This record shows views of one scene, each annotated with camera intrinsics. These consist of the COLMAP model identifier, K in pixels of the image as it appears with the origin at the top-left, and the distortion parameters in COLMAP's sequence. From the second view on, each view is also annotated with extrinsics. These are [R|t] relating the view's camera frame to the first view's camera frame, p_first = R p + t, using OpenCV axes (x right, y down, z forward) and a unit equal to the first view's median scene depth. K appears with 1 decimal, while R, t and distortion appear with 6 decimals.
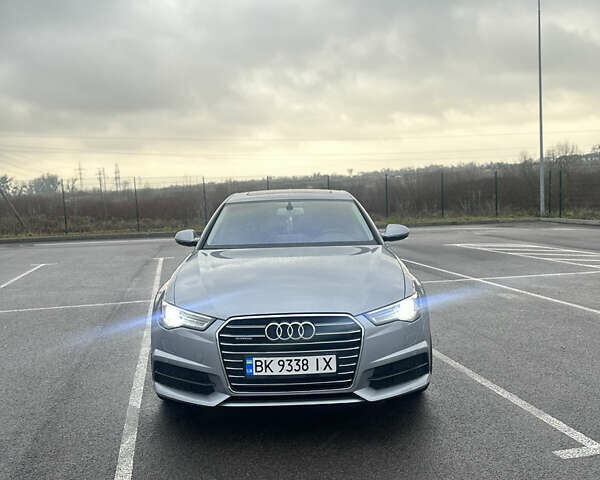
lens RADIAL K [[560.6, 0, 300.4], [0, 560.6, 243.6], [0, 0, 1]] dist [0.153255, -0.298249]
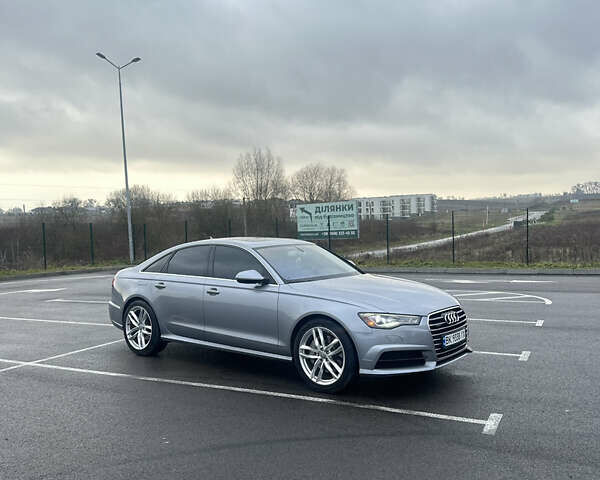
lens RADIAL K [[560.6, 0, 300.4], [0, 560.6, 243.6], [0, 0, 1]] dist [0.153255, -0.298249]
pose [[0.643787, -0.009202, 0.765150, -1.636254], [0.077726, 0.995542, -0.053425, -0.014234], [-0.761247, 0.093867, 0.641632, 0.215929]]
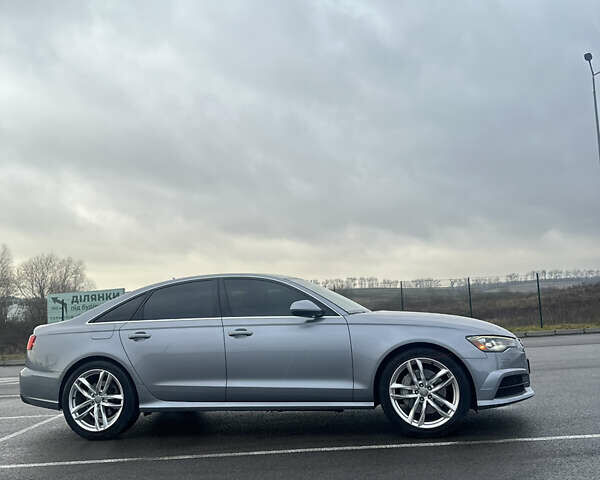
lens RADIAL K [[560.6, 0, 300.4], [0, 560.6, 243.6], [0, 0, 1]] dist [0.153255, -0.298249]
pose [[0.220471, 0.142609, 0.964912, -1.814305], [0.133280, 0.975571, -0.174637, 0.076927], [-0.966245, 0.167106, 0.196078, 1.238494]]
